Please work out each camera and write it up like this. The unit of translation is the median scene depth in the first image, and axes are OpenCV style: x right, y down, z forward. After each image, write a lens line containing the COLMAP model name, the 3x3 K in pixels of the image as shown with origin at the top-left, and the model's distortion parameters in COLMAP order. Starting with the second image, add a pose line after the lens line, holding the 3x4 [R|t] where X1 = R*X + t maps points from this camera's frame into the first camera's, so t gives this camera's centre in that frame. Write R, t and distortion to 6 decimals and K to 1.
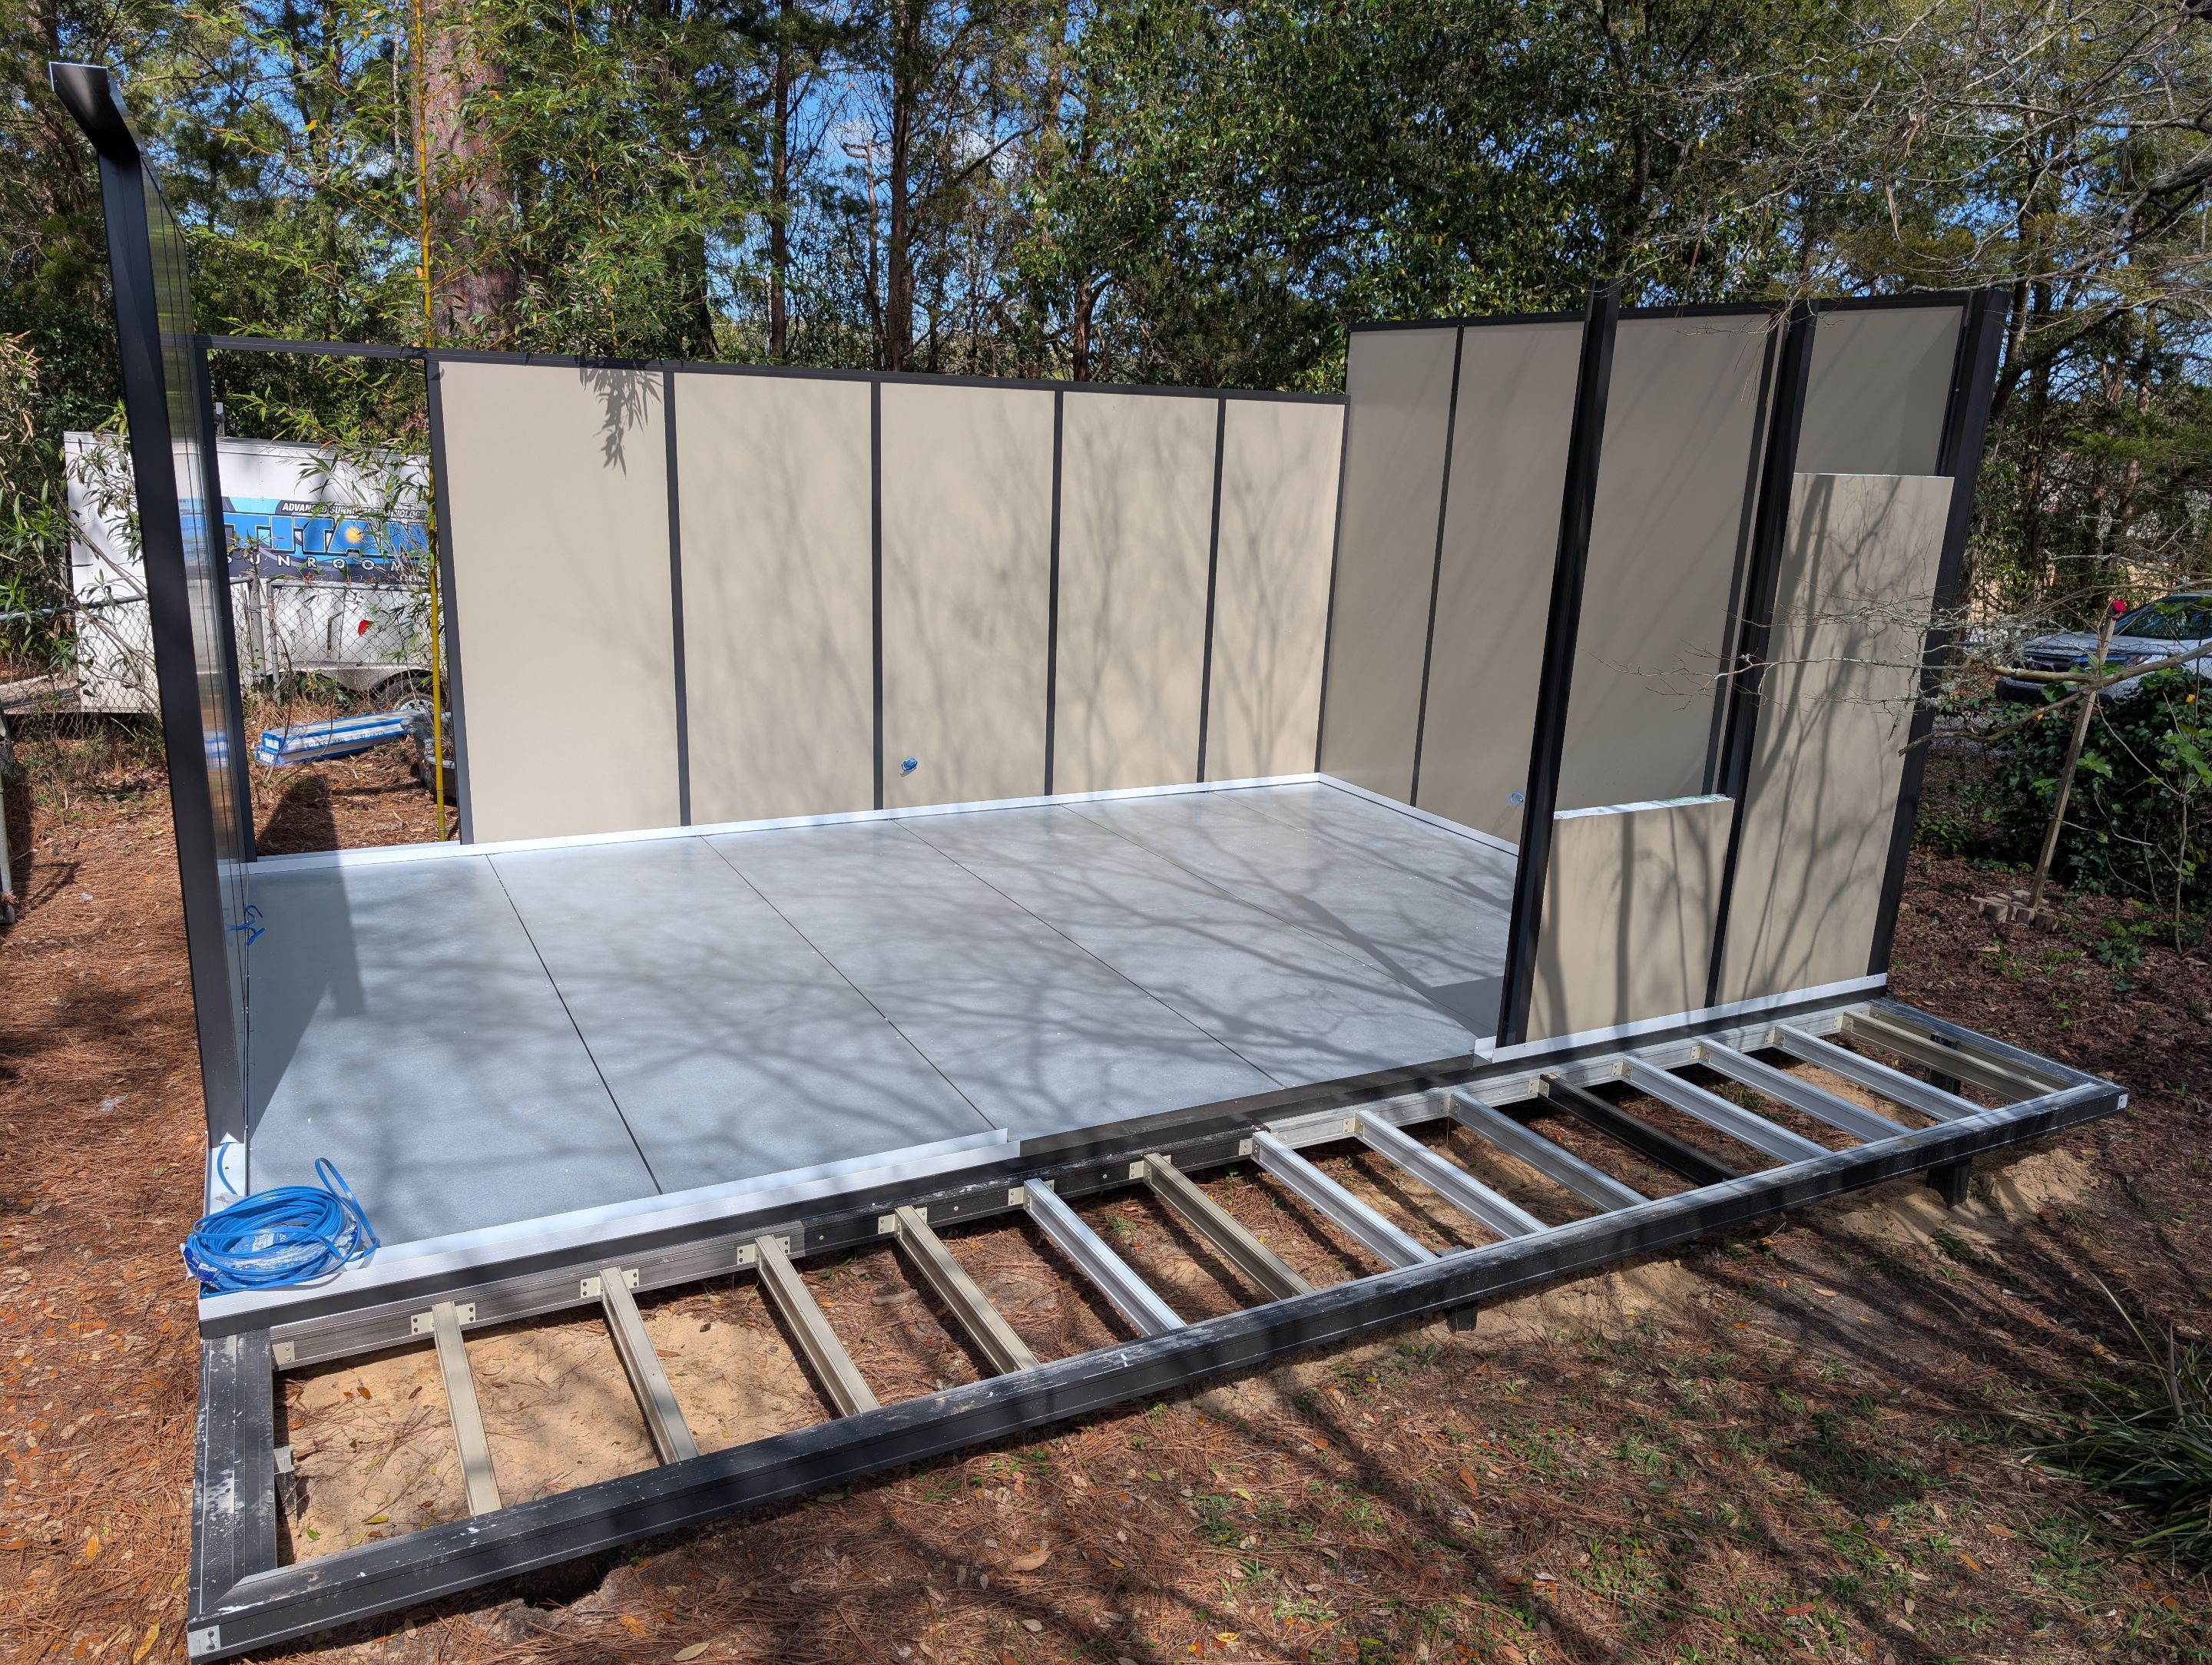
lens RADIAL K [[1588.1, 0, 1099.2], [0, 1588.1, 836.8], [0, 0, 1]] dist [-0.001055, -0.009650]
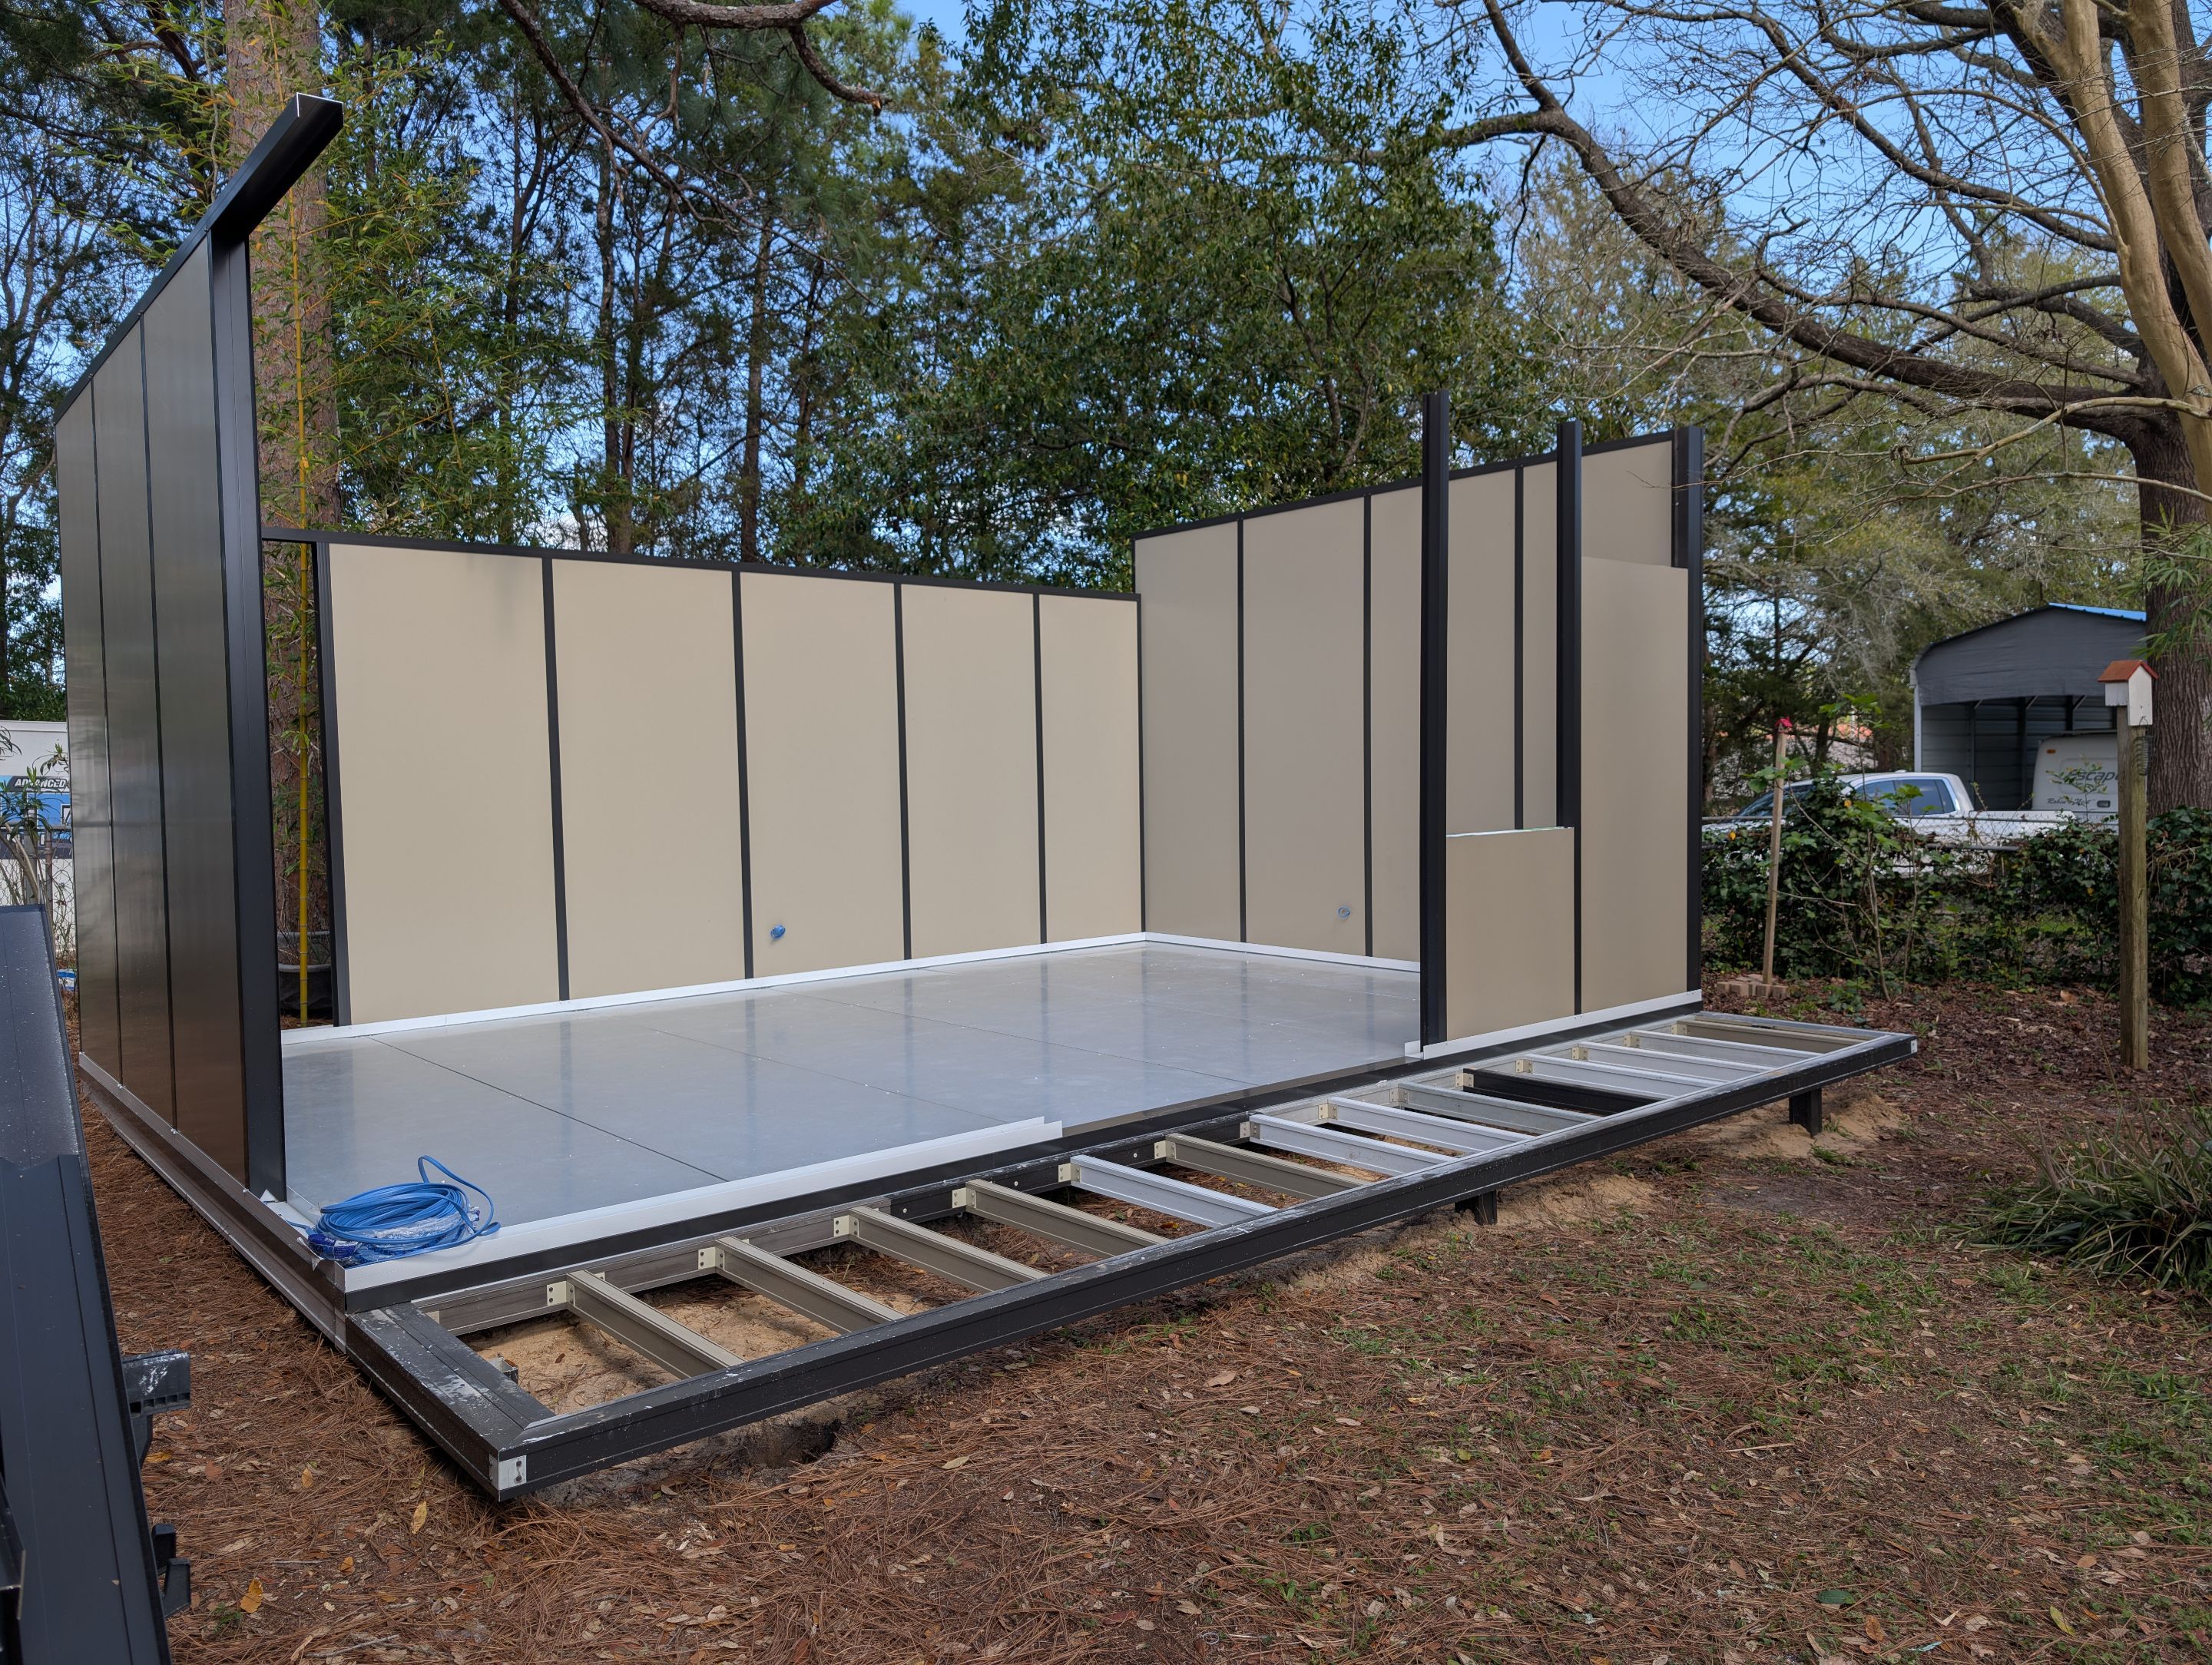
lens RADIAL K [[1601.9, 0, 1106.0], [0, 1601.9, 832.5], [0, 0, 1]] dist [-0.000219, -0.009517]
pose [[0.972876, -0.065386, 0.221896, -0.207083], [0.112037, 0.972397, -0.204677, 0.189202], [-0.202388, 0.223985, 0.953347, -0.066705]]
